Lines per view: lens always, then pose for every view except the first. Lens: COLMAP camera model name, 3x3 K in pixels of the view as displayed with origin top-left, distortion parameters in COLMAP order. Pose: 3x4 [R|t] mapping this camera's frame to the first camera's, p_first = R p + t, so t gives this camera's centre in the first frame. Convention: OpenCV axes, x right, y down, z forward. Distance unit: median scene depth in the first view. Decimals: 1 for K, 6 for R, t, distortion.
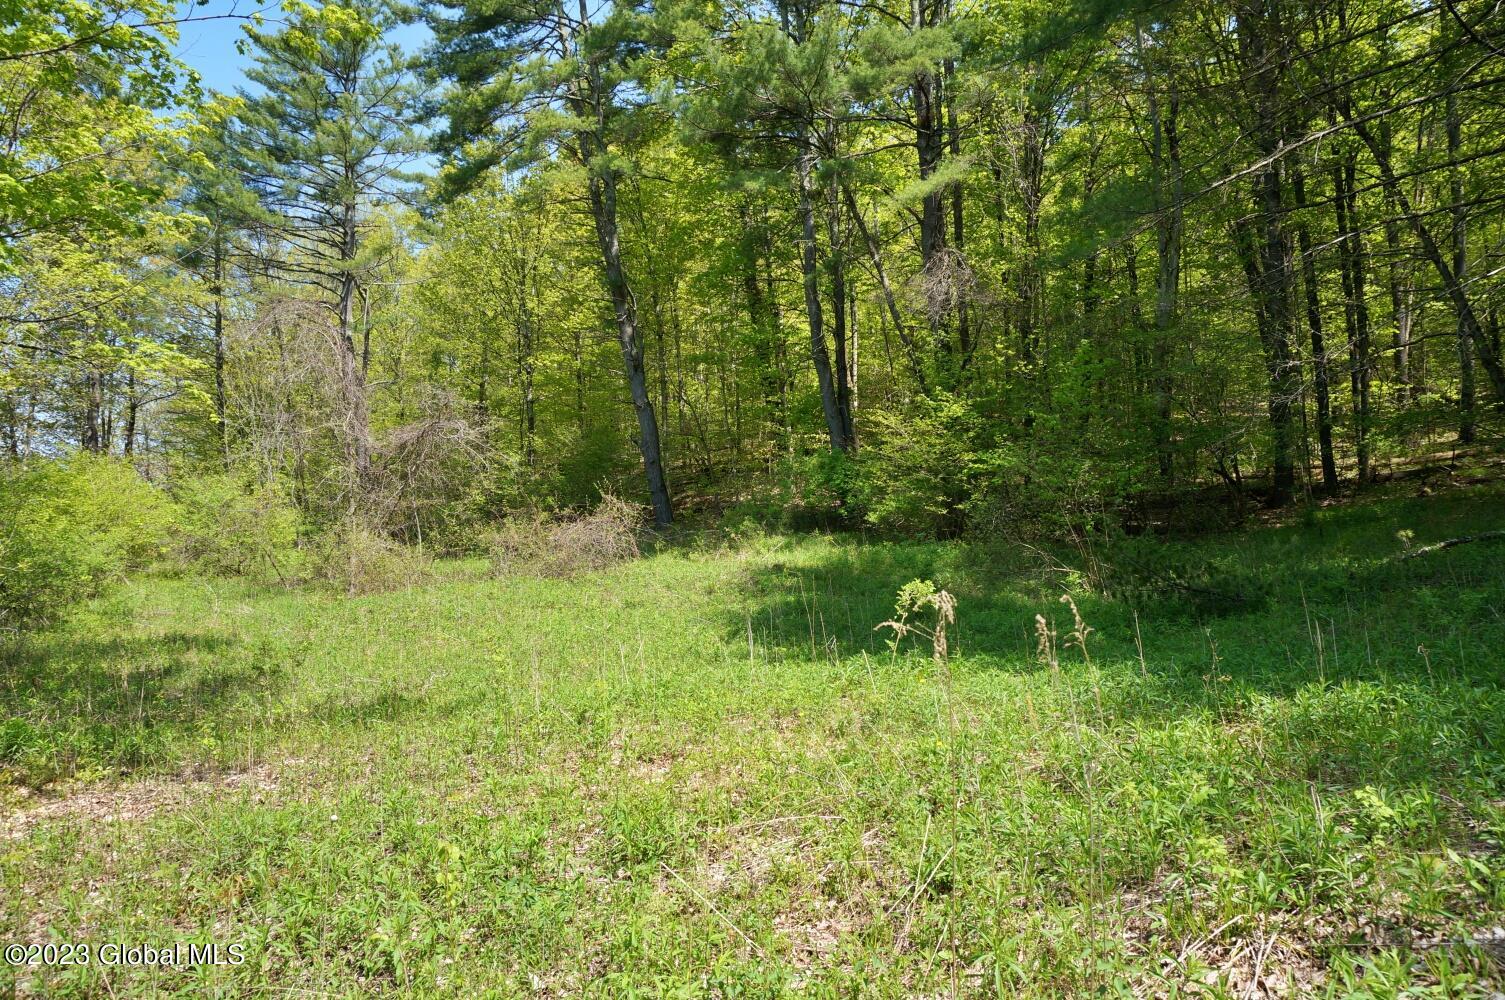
lens RADIAL K [[1025.8, 0, 752.5], [0, 1025.8, 500.0], [0, 0, 1]] dist [-0.005496, -0.001474]
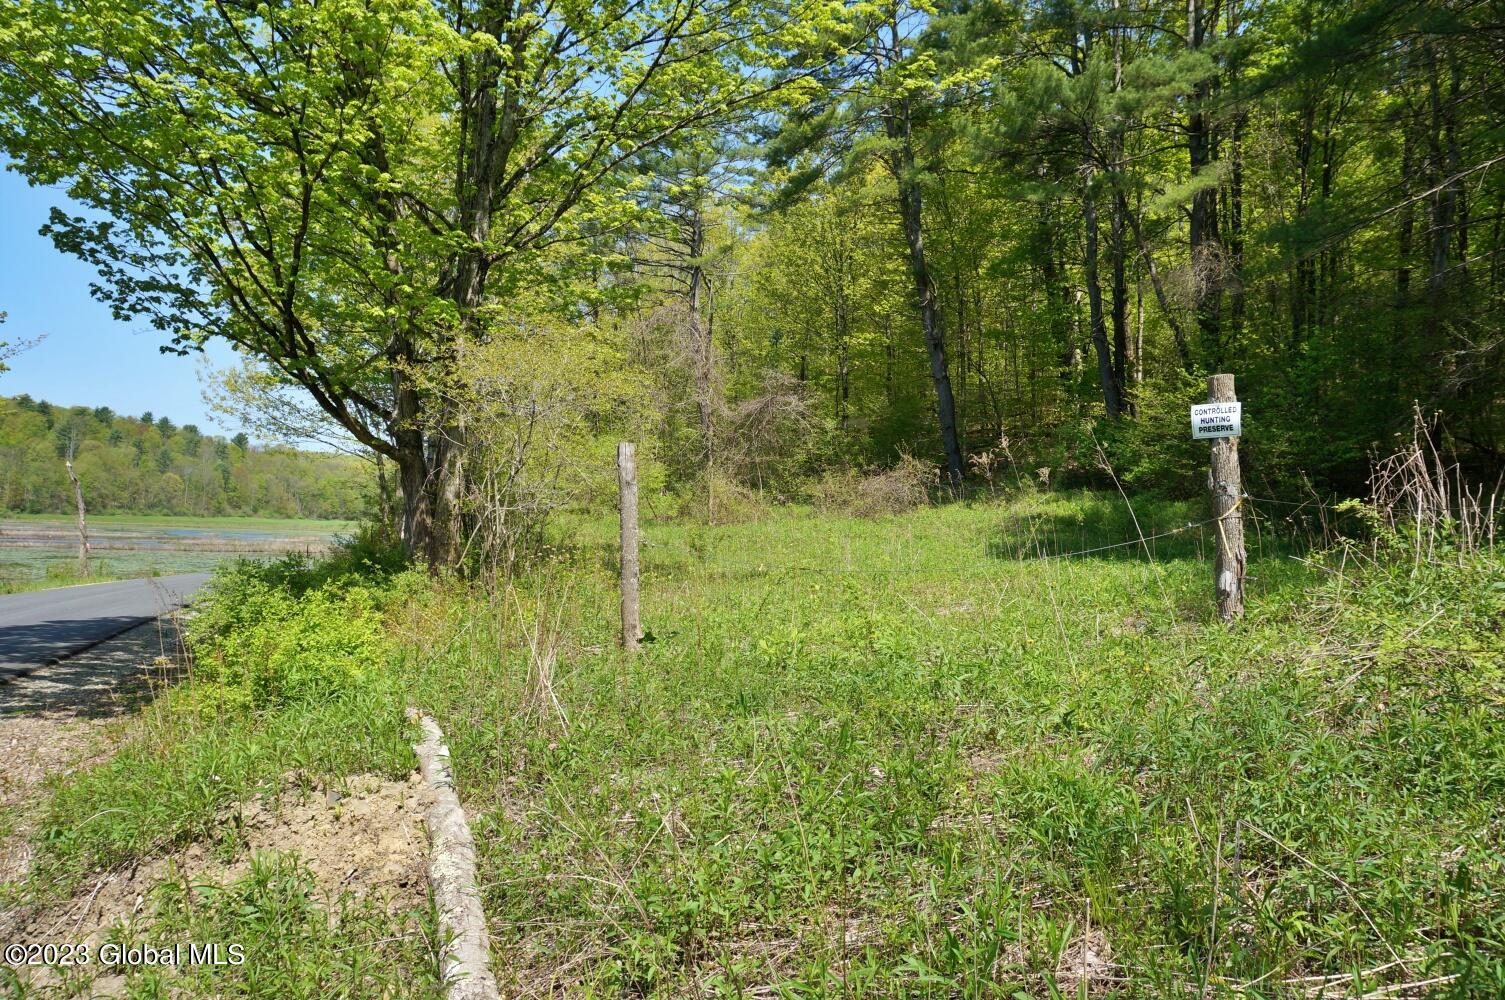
lens RADIAL K [[1191.1, 0, 752.5], [0, 1191.1, 500.0], [0, 0, 1]] dist [-0.014680, -0.002911]
pose [[0.958946, 0.024055, -0.282567, 0.074055], [-0.016092, 0.999406, 0.030468, 0.007163], [0.283132, -0.024670, 0.958763, -0.359742]]
